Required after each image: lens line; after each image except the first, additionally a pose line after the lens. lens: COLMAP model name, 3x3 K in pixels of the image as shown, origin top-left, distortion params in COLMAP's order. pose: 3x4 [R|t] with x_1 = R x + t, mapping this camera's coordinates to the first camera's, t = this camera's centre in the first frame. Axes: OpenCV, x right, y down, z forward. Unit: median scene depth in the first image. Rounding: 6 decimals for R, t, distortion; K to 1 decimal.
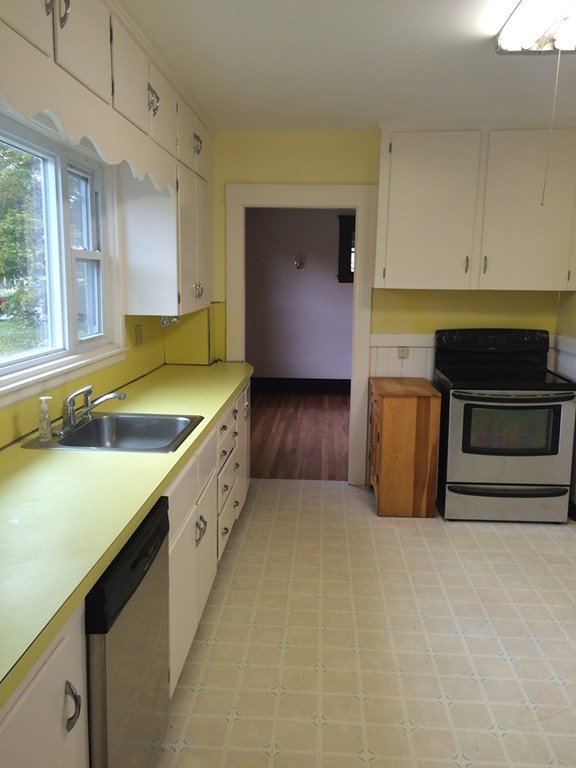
lens RADIAL K [[642.3, 0, 288.0], [0, 642.3, 384.0], [0, 0, 1]] dist [0.008222, -0.006024]
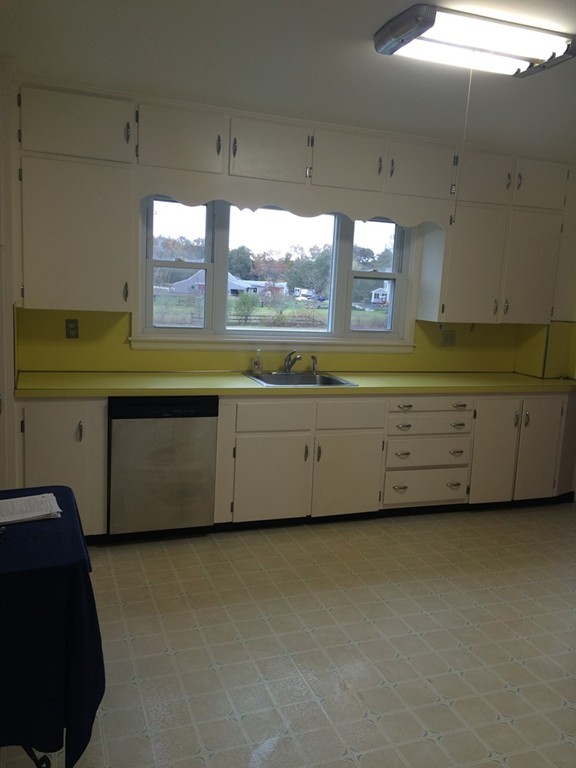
lens RADIAL K [[657.6, 0, 288.0], [0, 657.6, 384.0], [0, 0, 1]] dist [-0.002025, -0.001231]
pose [[0.391899, 0.137161, -0.909727, 1.006660], [-0.189131, 0.979715, 0.066238, -0.017481], [0.900358, 0.146099, 0.409890, 0.241322]]
